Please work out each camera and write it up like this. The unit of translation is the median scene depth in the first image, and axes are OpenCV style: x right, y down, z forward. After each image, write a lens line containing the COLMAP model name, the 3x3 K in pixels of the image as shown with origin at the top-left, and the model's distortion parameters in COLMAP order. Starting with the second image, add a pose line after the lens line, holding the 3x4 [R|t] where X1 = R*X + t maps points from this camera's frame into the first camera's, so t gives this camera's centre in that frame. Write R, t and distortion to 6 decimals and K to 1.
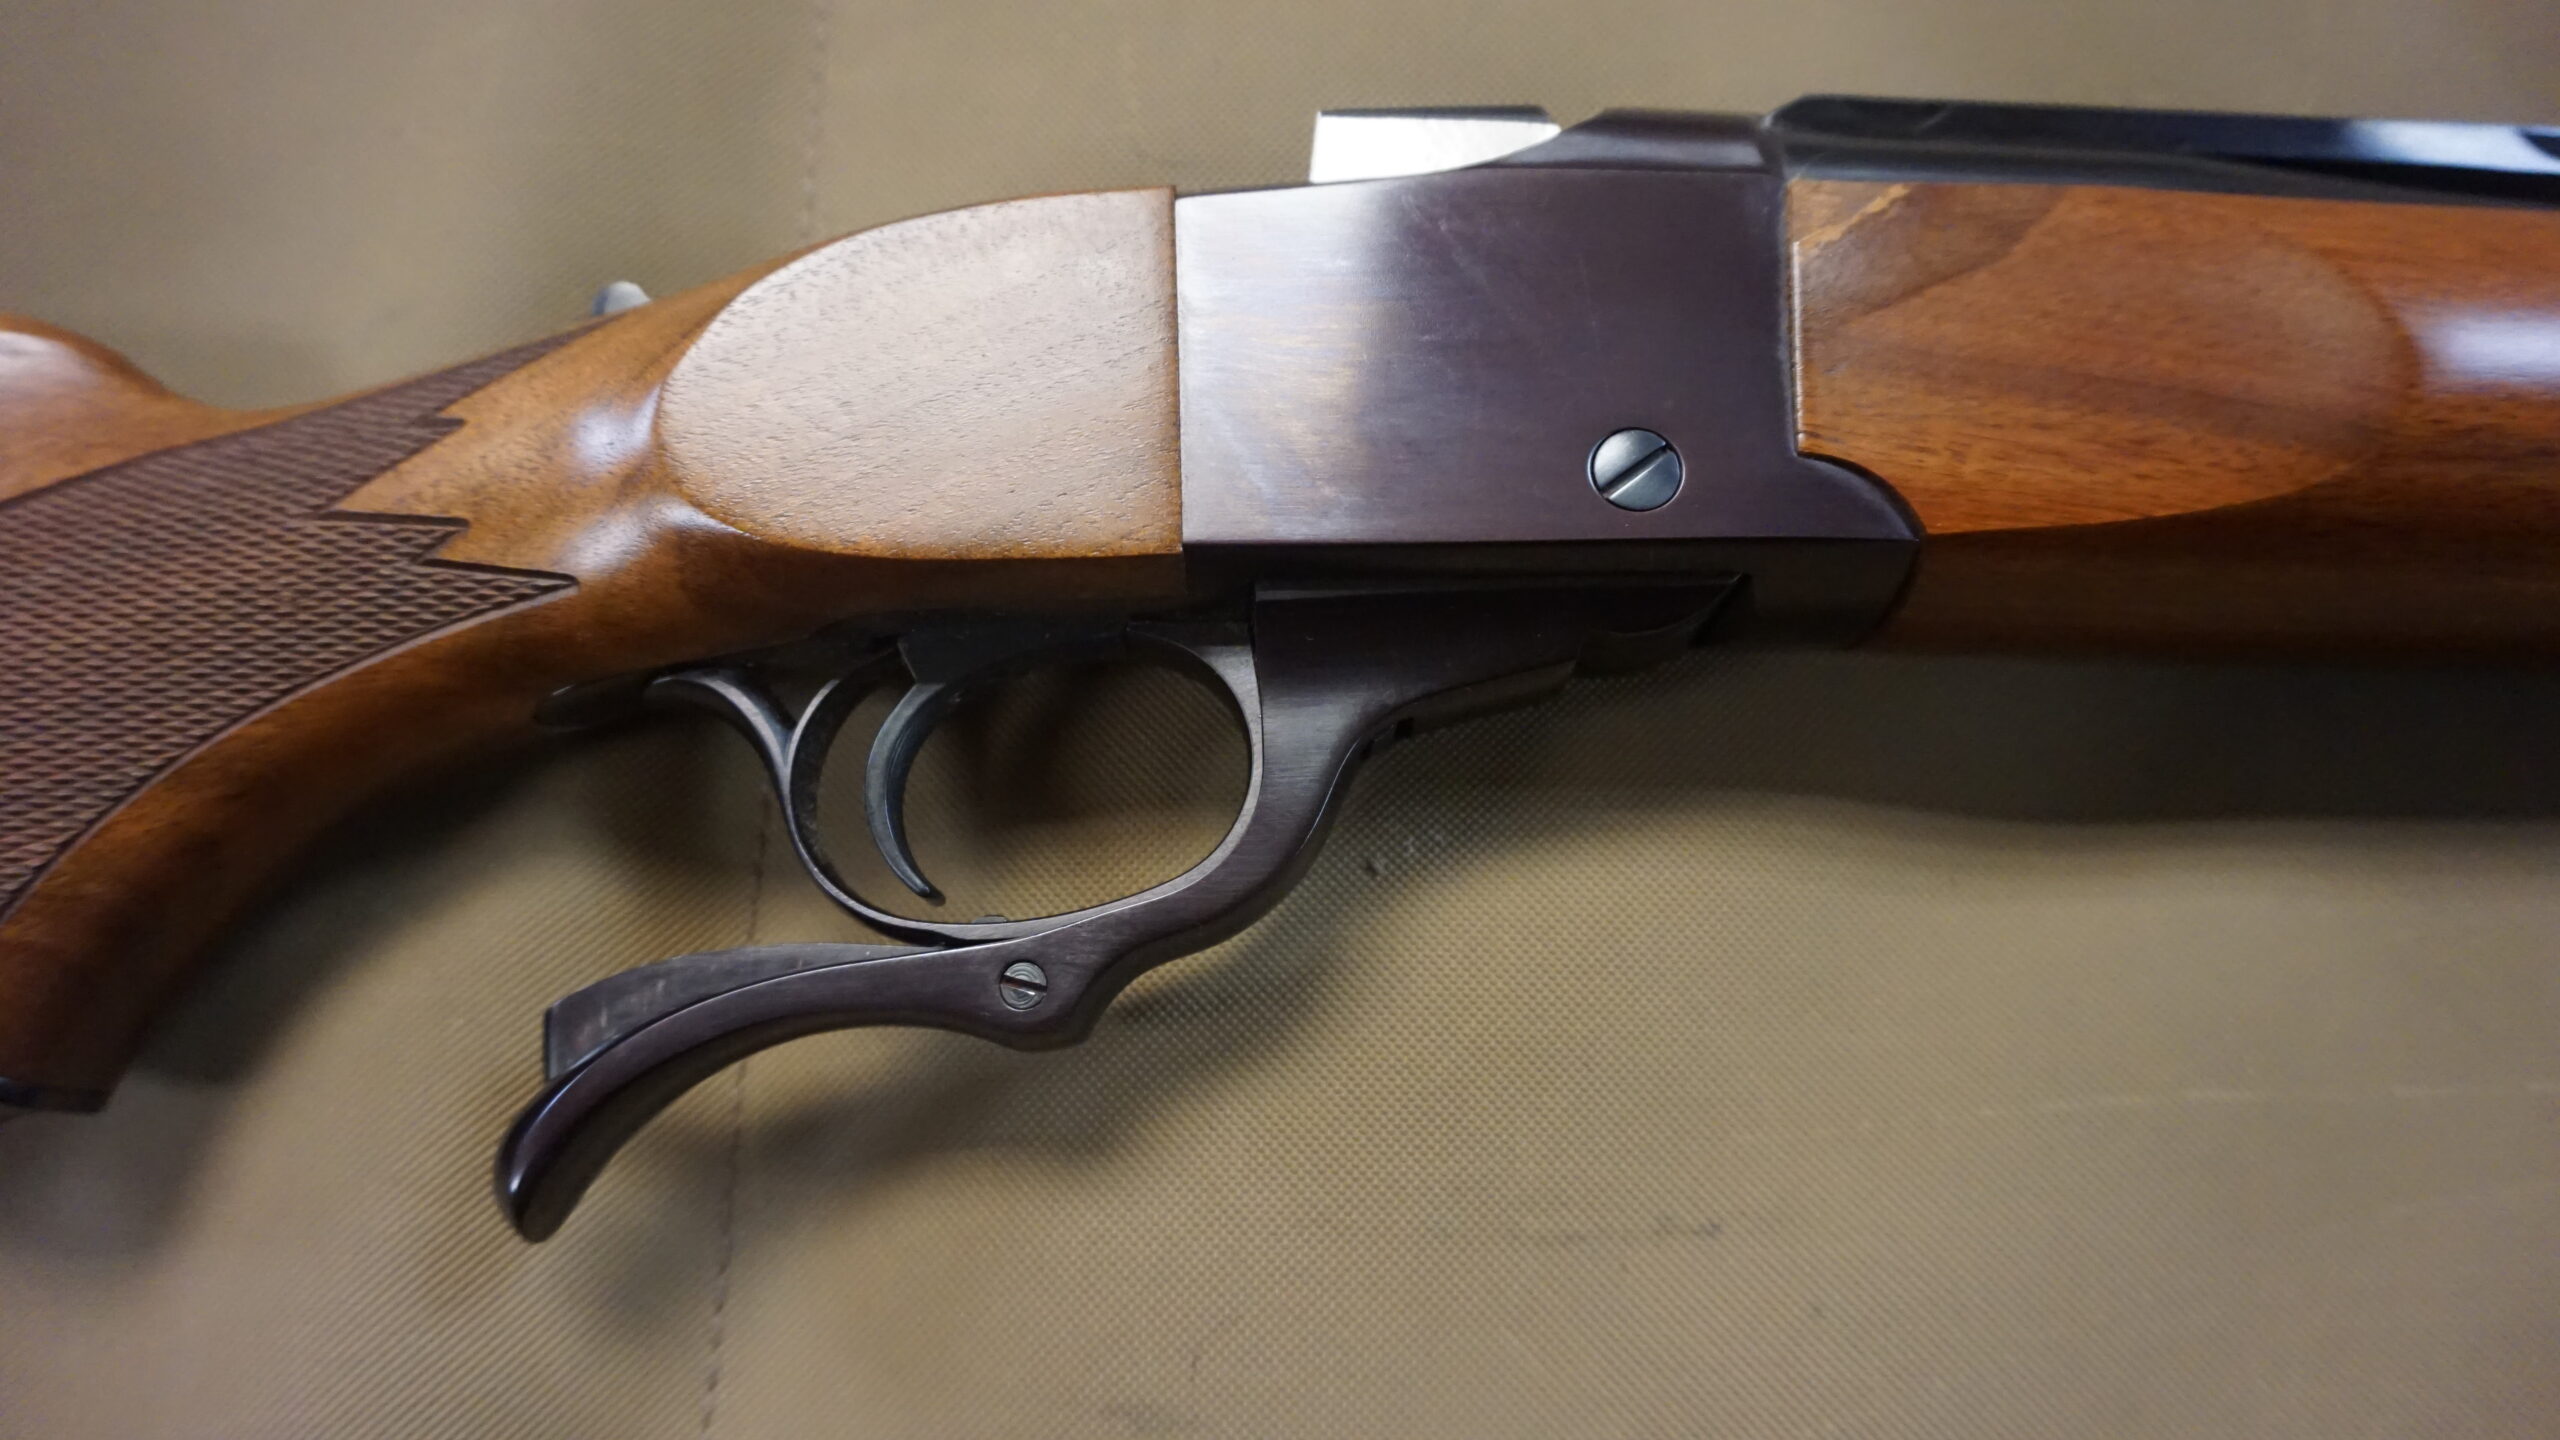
lens RADIAL K [[1934.9, 0, 1287.0], [0, 1934.9, 716.3], [0, 0, 1]] dist [-0.011101, 0.003067]
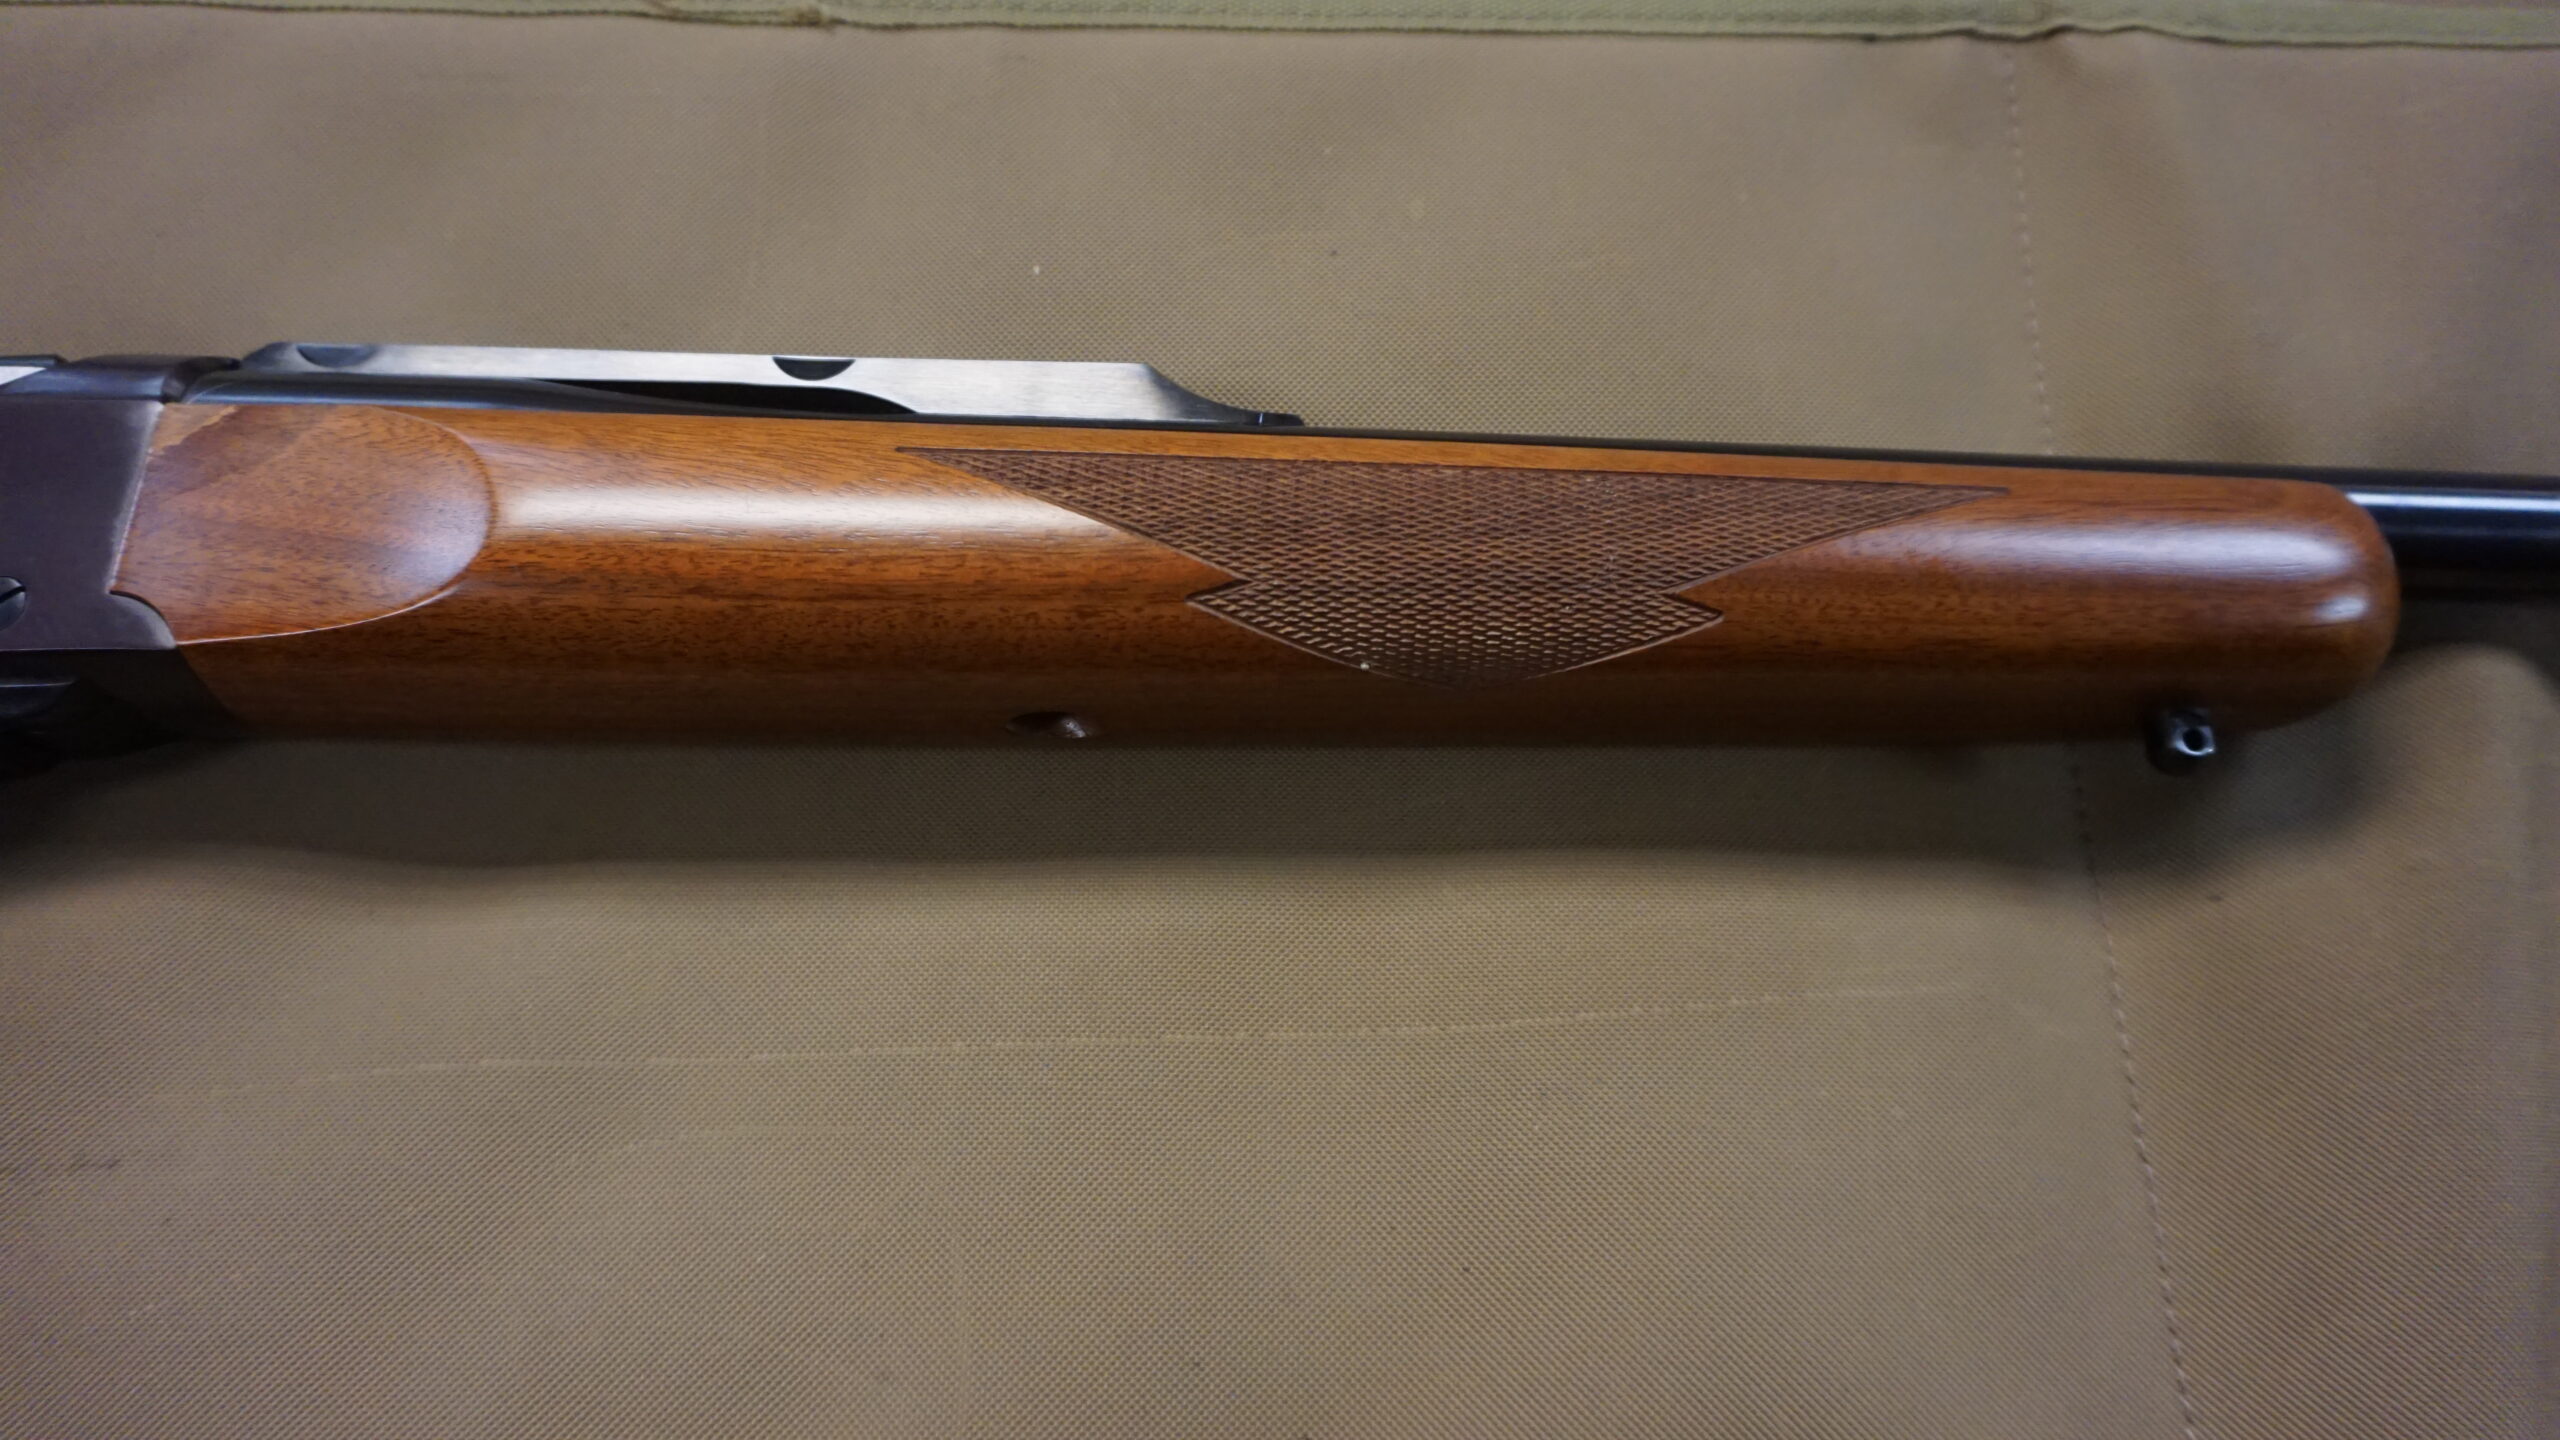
lens RADIAL K [[1934.9, 0, 1275.2], [0, 1934.9, 713.4], [0, 0, 1]] dist [-0.011101, 0.003067]
pose [[0.999808, -0.013638, -0.014095, 1.151066], [0.012047, 0.994142, -0.107405, 0.116803], [0.015477, 0.107214, 0.994115, -0.391934]]
